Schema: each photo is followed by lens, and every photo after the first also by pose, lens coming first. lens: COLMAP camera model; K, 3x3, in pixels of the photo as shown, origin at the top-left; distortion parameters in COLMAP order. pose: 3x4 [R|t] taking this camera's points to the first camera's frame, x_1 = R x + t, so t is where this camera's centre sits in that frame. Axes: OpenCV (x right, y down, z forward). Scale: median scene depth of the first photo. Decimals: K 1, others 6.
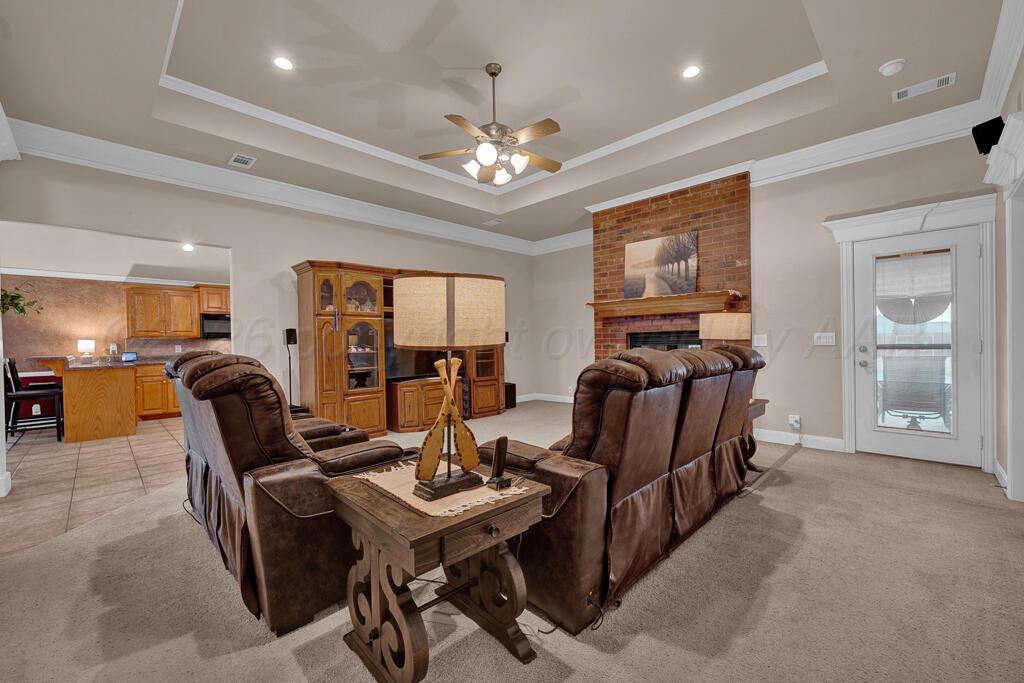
lens RADIAL K [[434.3, 0, 492.9], [0, 434.3, 349.1], [0, 0, 1]] dist [0.000324, 0.000042]
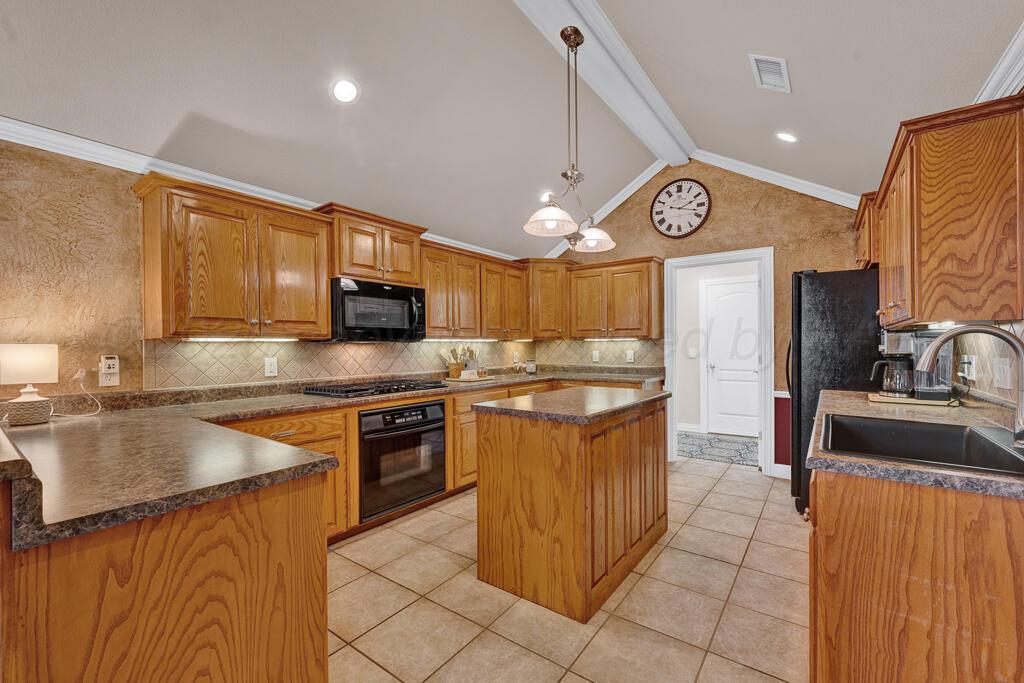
lens RADIAL K [[434.3, 0, 492.9], [0, 434.3, 349.1], [0, 0, 1]] dist [0.000324, 0.000042]
pose [[0.986191, 0.002780, 0.165587, -0.640378], [-0.002119, 0.999989, -0.004165, -0.015971], [-0.165597, 0.003756, 0.986186, 0.624003]]
